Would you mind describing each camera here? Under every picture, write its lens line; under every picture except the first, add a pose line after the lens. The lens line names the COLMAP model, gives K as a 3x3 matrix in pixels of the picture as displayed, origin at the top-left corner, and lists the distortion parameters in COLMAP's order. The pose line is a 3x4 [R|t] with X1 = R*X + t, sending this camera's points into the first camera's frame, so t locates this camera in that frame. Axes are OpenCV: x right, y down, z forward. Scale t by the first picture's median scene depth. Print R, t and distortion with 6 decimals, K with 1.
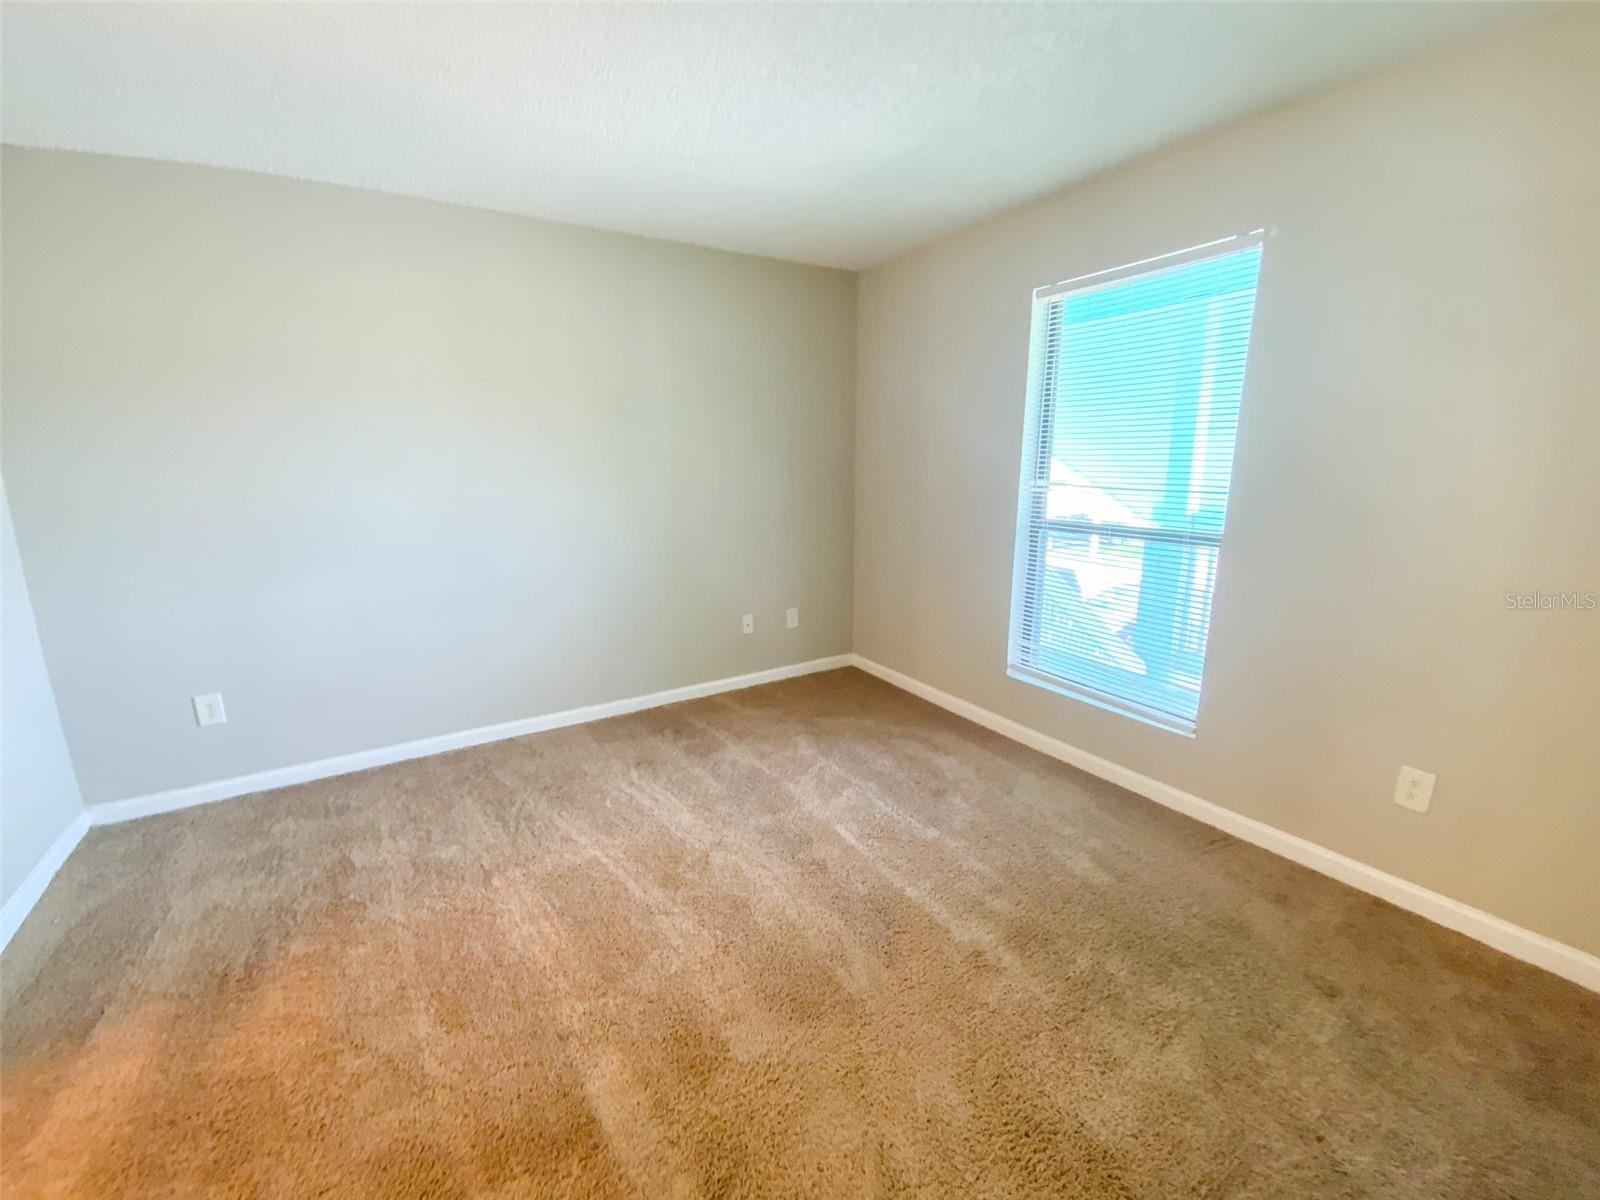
lens RADIAL K [[650.3, 0, 800.1], [0, 650.3, 602.7], [0, 0, 1]] dist [-0.011742, -0.005700]
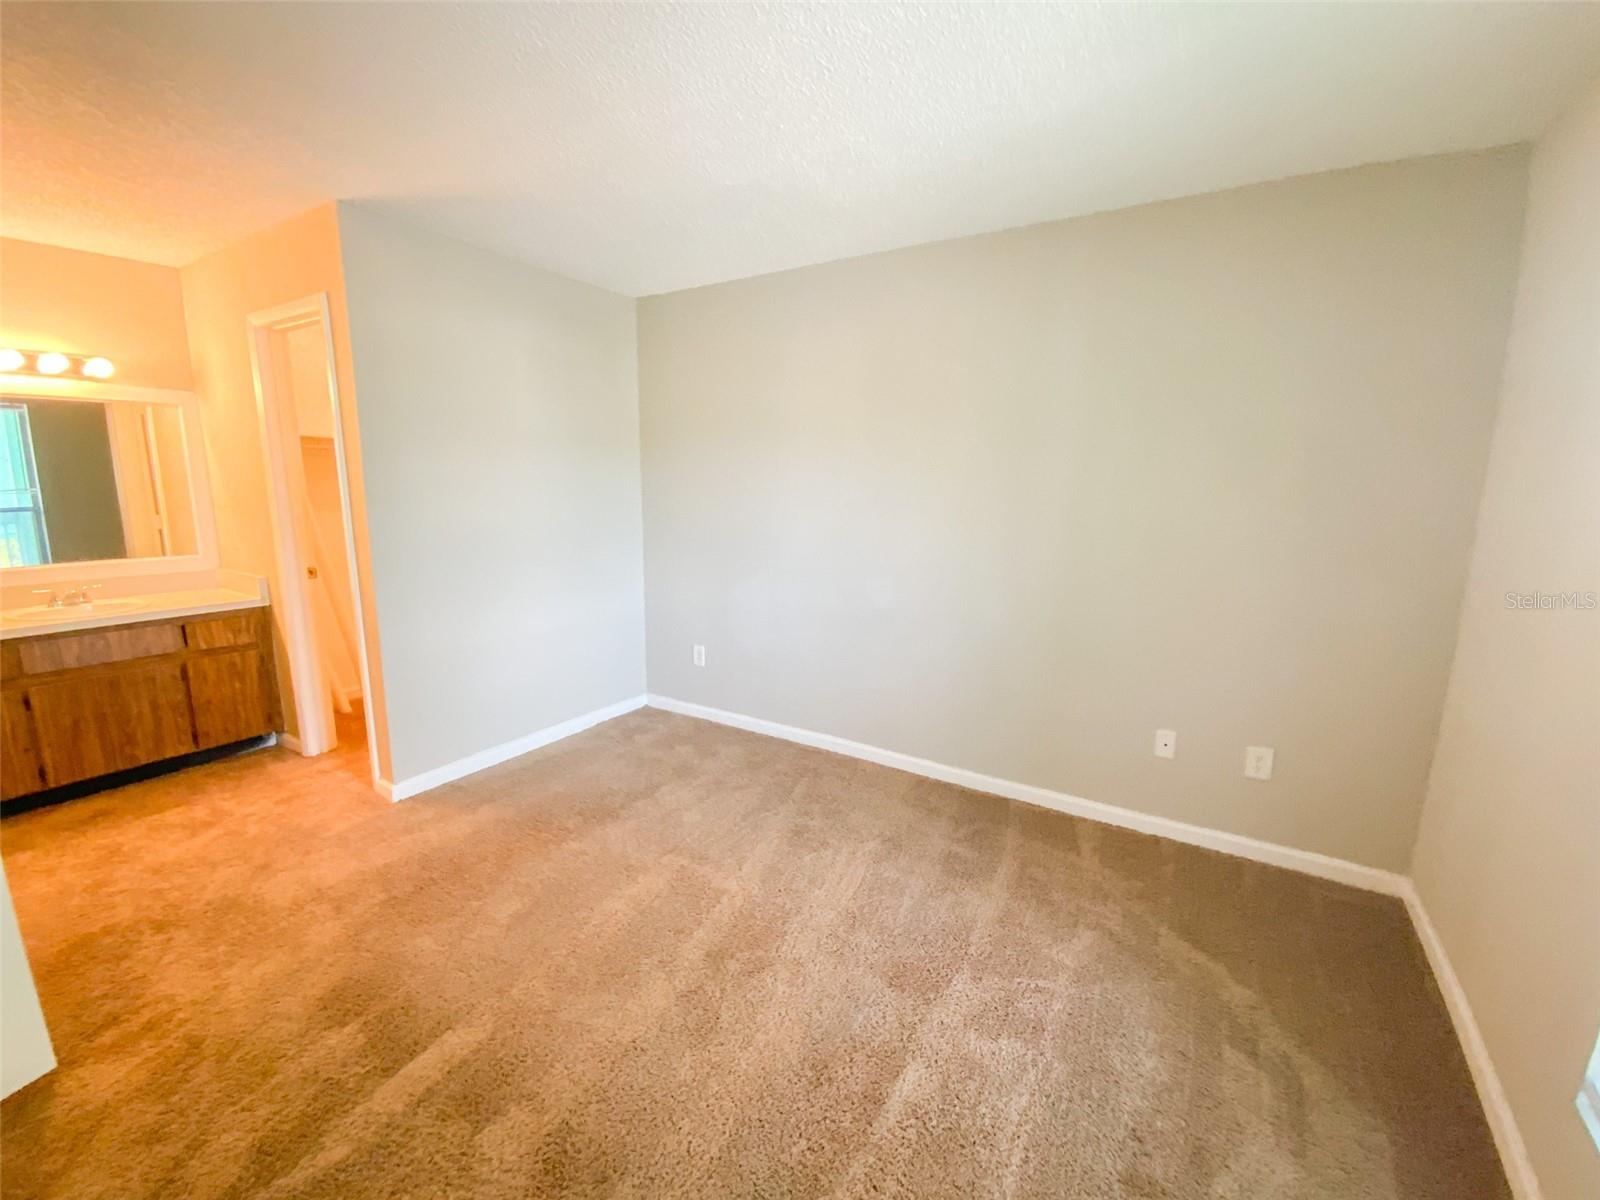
lens RADIAL K [[650.3, 0, 817.5], [0, 650.3, 598.1], [0, 0, 1]] dist [-0.011742, -0.005700]
pose [[0.445697, 0.165391, -0.879773, 0.457114], [-0.214448, 0.973894, 0.074445, -0.121684], [0.869118, 0.155485, 0.469529, 0.502354]]
